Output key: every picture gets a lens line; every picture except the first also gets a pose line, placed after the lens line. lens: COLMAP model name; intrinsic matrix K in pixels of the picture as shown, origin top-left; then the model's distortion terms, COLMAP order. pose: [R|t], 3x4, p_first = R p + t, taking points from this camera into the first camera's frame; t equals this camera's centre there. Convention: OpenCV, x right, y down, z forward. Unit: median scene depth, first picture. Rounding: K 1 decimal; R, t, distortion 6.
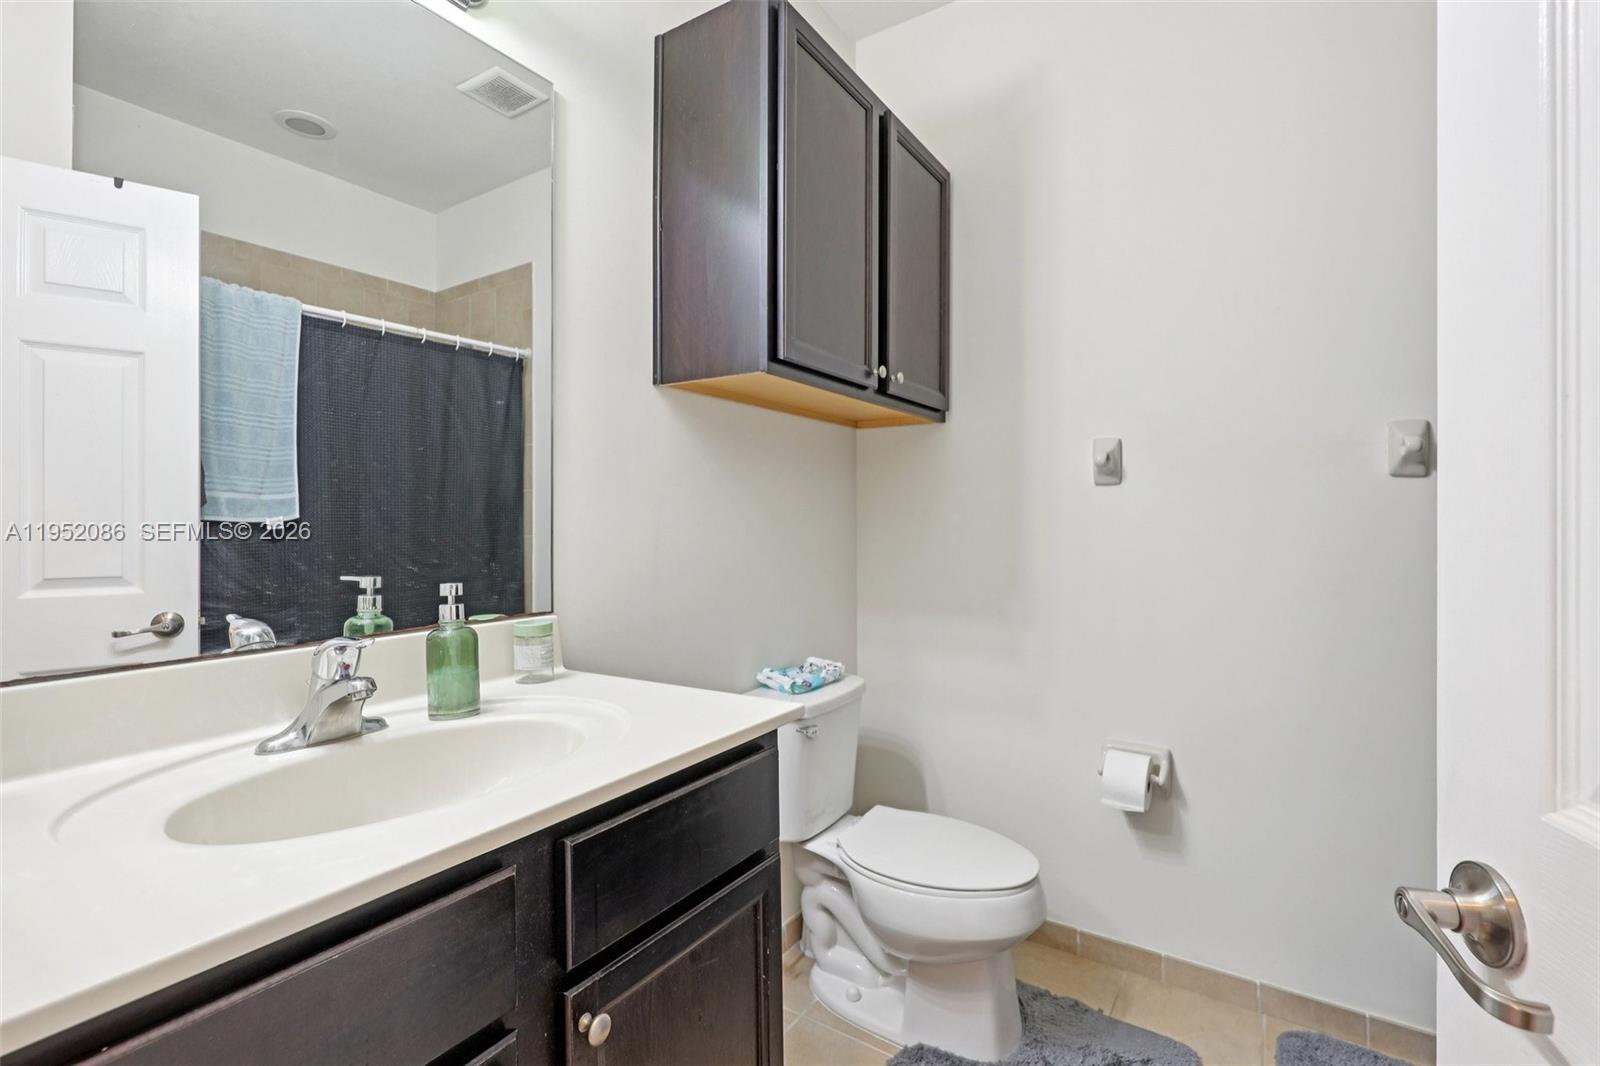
lens RADIAL K [[728.3, 0, 805.3], [0, 728.3, 531.2], [0, 0, 1]] dist [0.004177, -0.001389]
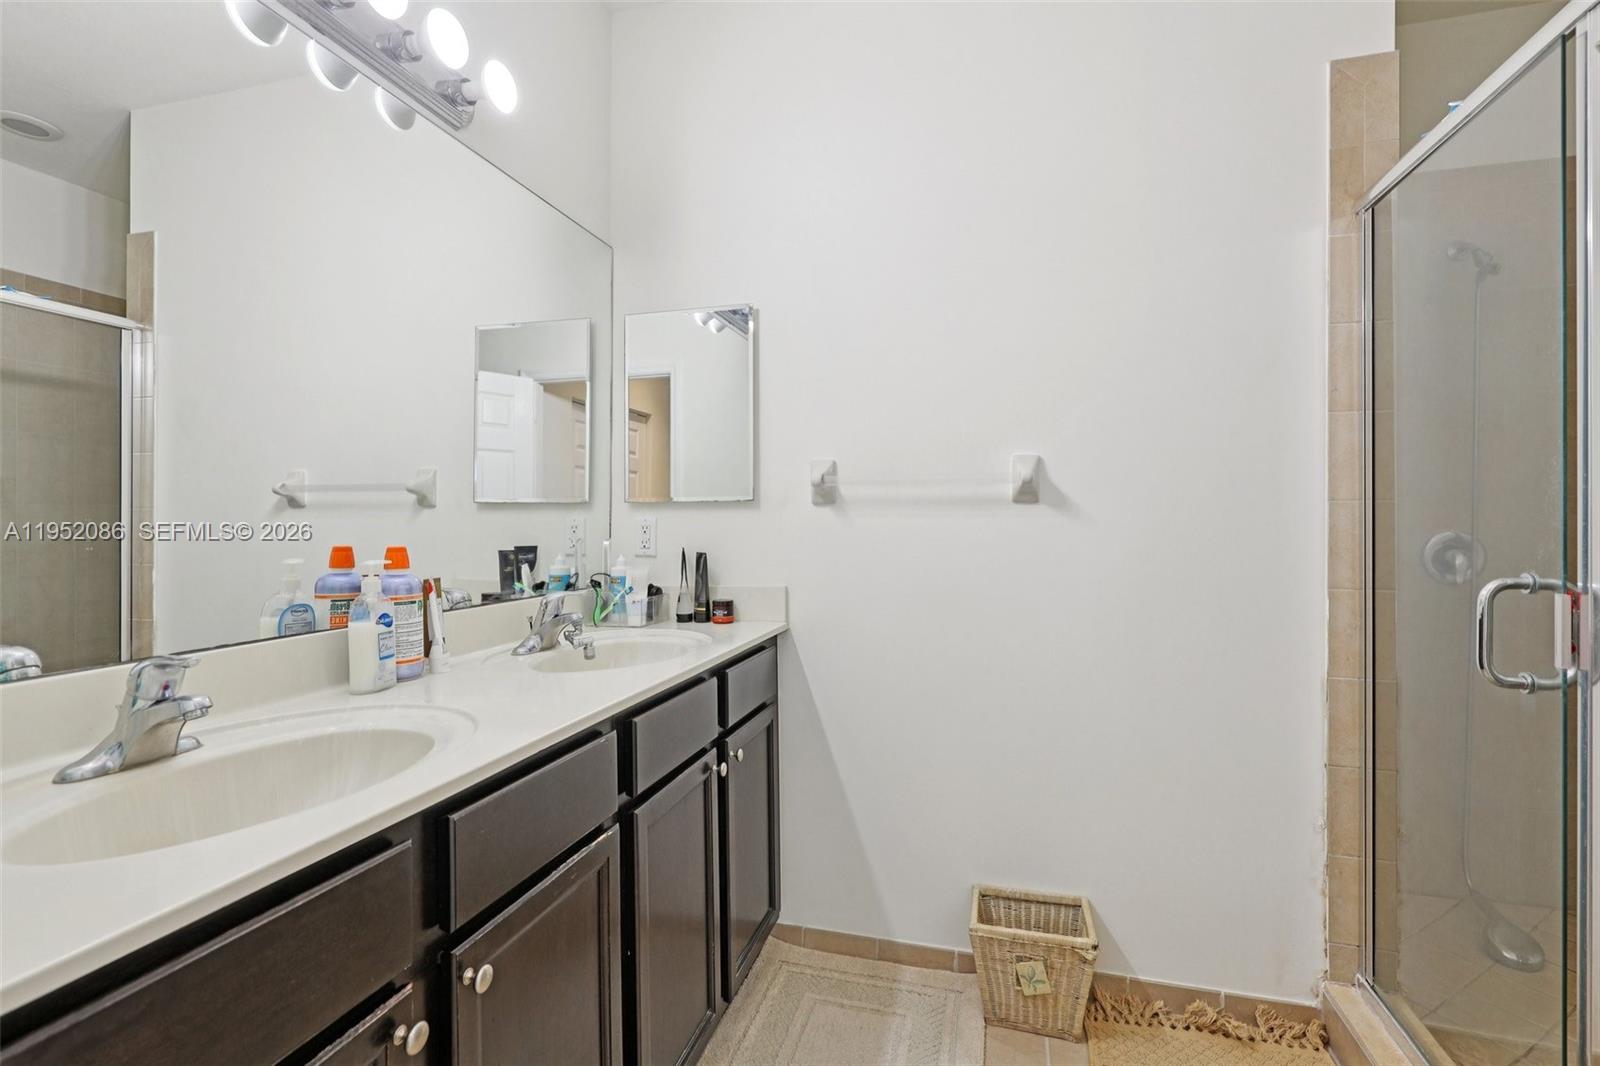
lens RADIAL K [[728.3, 0, 796.9], [0, 728.3, 528.7], [0, 0, 1]] dist [0.004177, -0.001389]
pose [[0.951931, -0.008044, 0.306206, -0.157820], [0.013279, 0.999799, -0.015018, 0.005720], [-0.306024, 0.018363, 0.951847, -0.239308]]
